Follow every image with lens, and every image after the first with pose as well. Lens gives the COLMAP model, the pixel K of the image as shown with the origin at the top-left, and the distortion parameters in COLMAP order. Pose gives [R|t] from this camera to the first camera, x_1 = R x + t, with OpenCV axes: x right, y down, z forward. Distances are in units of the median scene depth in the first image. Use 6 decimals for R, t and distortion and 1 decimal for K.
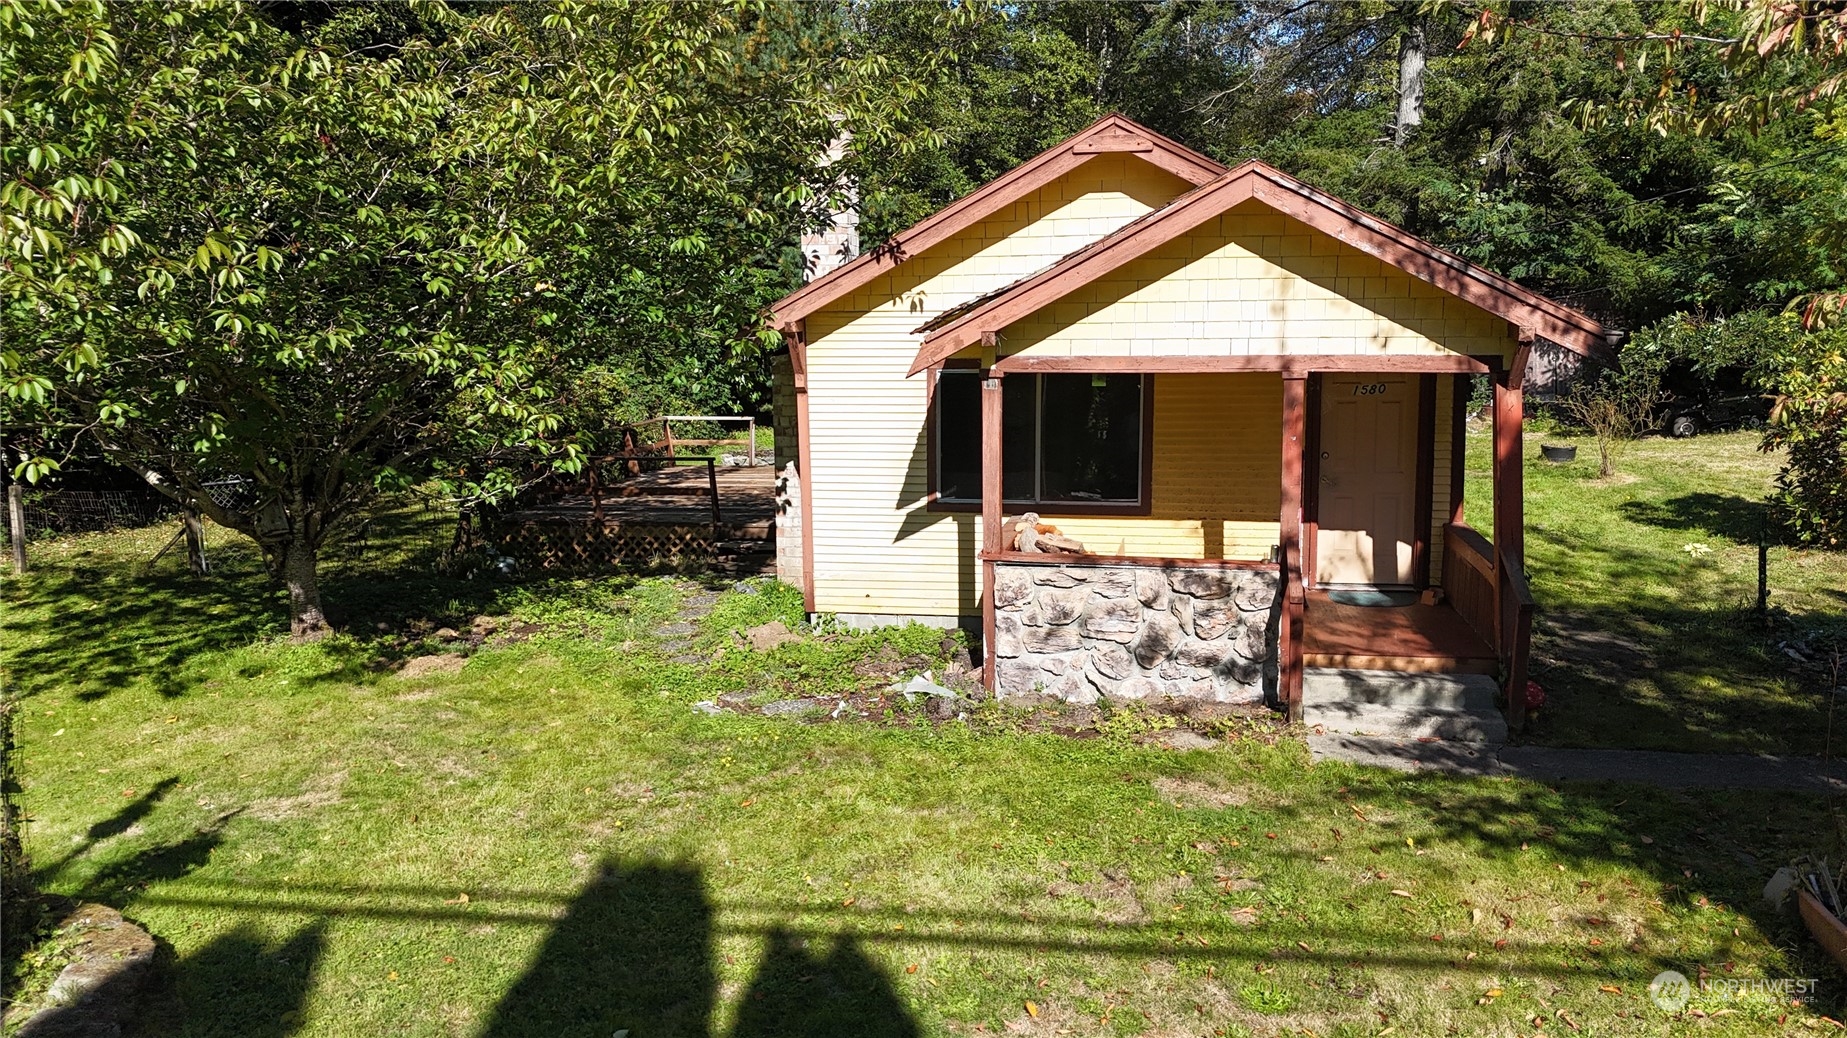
lens RADIAL K [[1313.1, 0, 923.5], [0, 1313.1, 519.0], [0, 0, 1]] dist [0.124006, -0.214917]
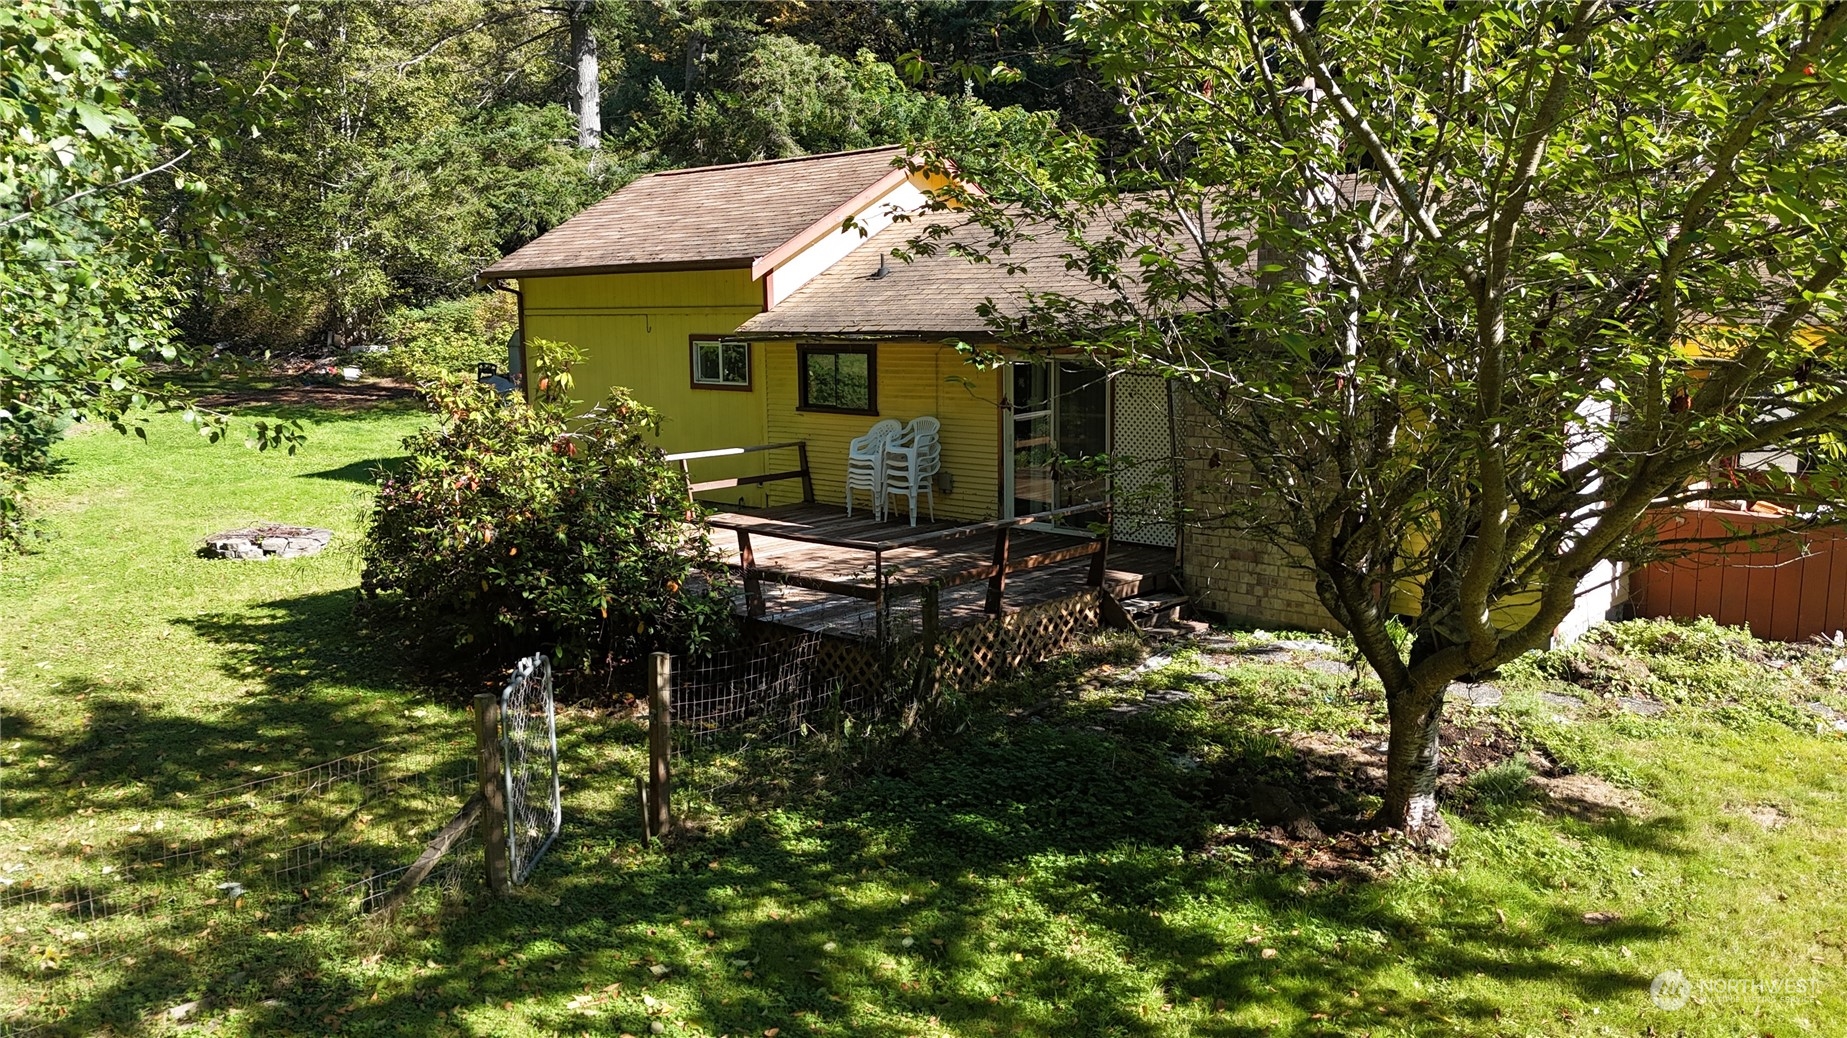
lens RADIAL K [[1313.1, 0, 923.5], [0, 1313.1, 519.0], [0, 0, 1]] dist [0.124006, -0.214917]
pose [[0.539138, -0.118546, 0.833833, -0.852493], [0.128010, 0.990076, 0.057991, -0.093360], [-0.832432, 0.075473, 0.548963, 0.652858]]
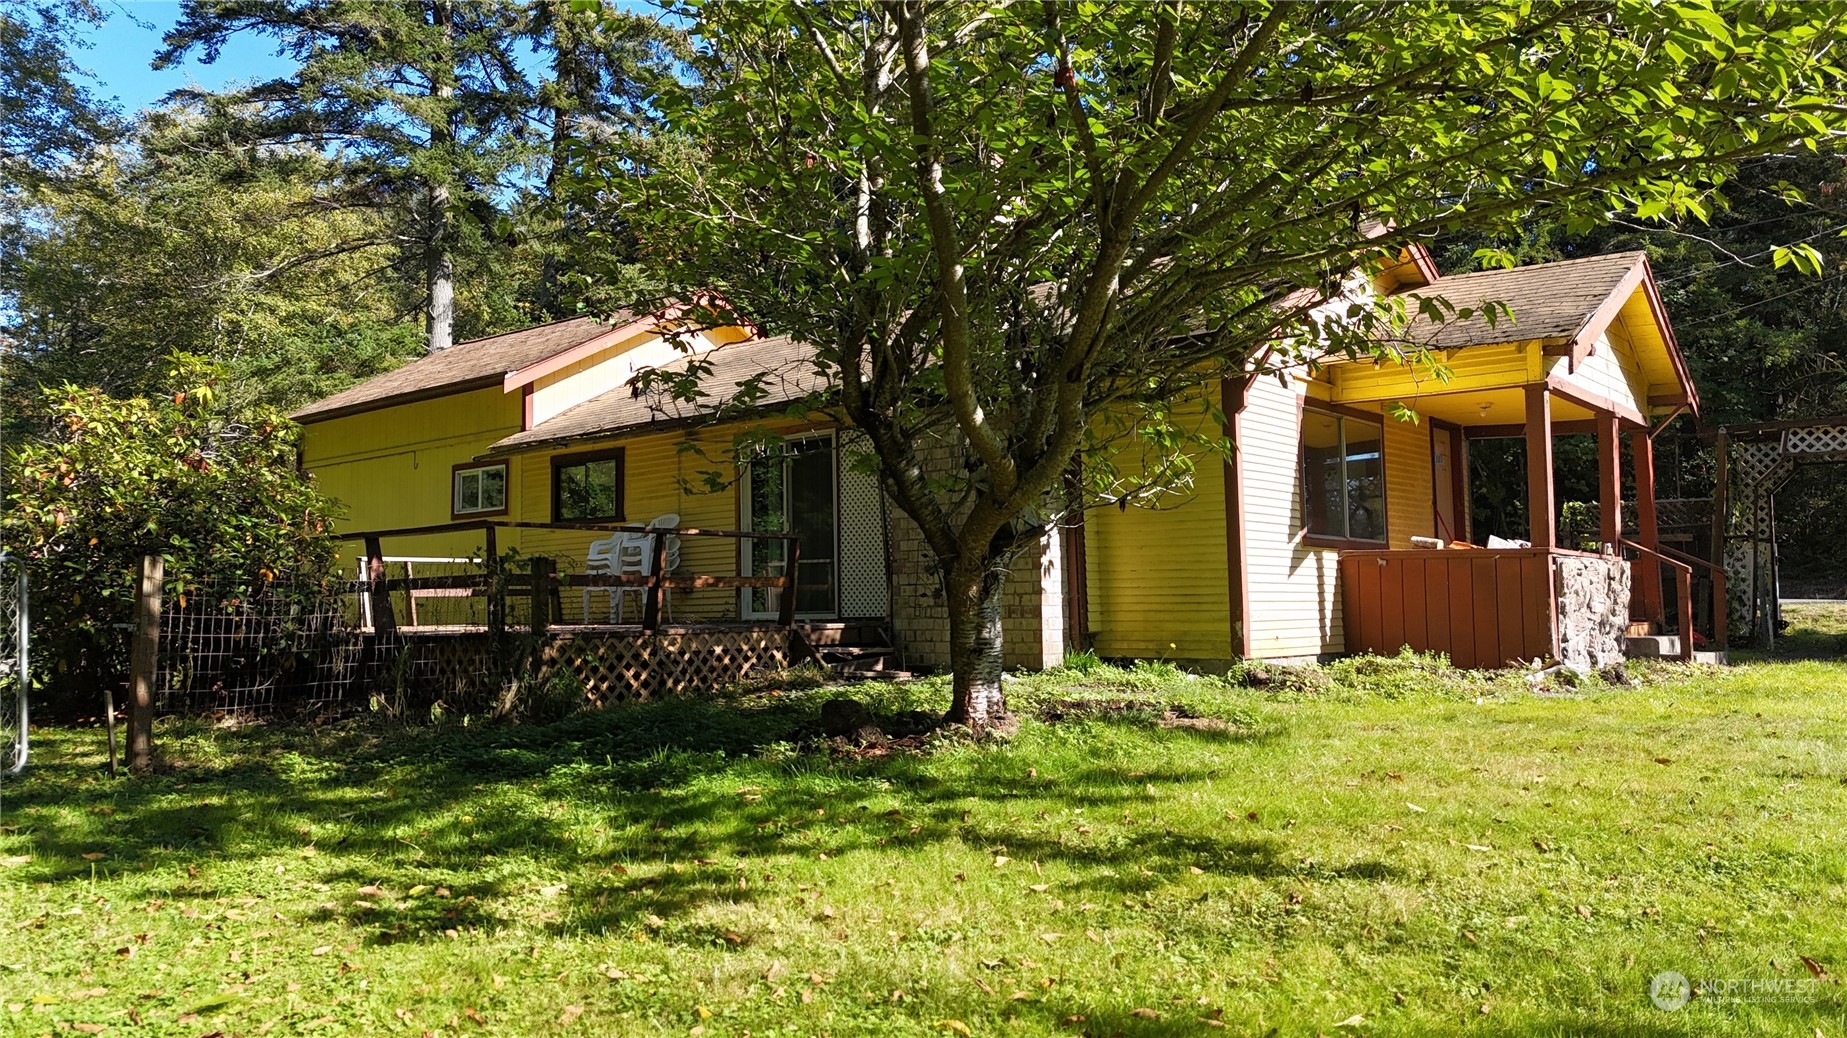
lens RADIAL K [[1313.1, 0, 923.5], [0, 1313.1, 519.0], [0, 0, 1]] dist [0.124006, -0.214917]
pose [[0.485190, 0.066028, 0.871912, -0.759846], [0.134439, 0.979656, -0.148997, 0.063899], [-0.864012, 0.189511, 0.466443, 0.579329]]
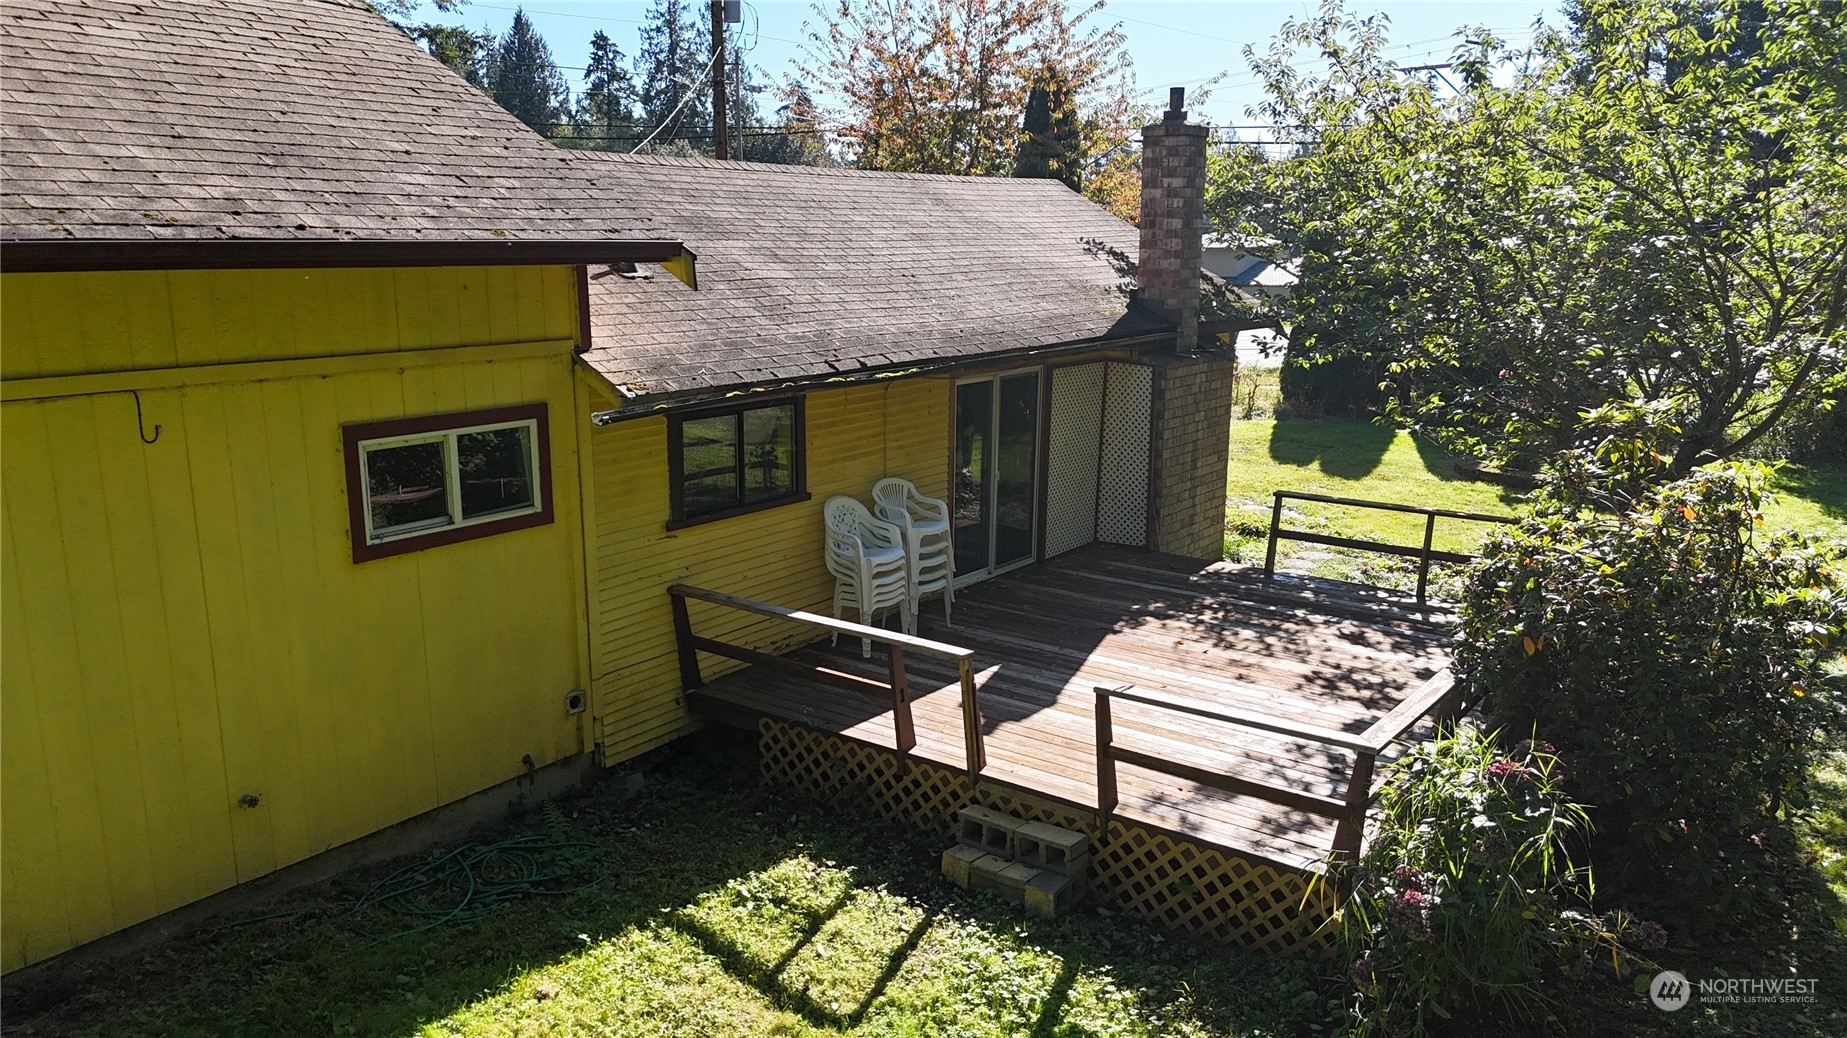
lens RADIAL K [[1313.1, 0, 923.5], [0, 1313.1, 519.0], [0, 0, 1]] dist [0.124006, -0.214917]
pose [[-0.905285, -0.084963, 0.416222, -0.312108], [0.062254, 0.942683, 0.327831, -0.333323], [-0.420219, 0.322692, -0.848107, 1.829791]]
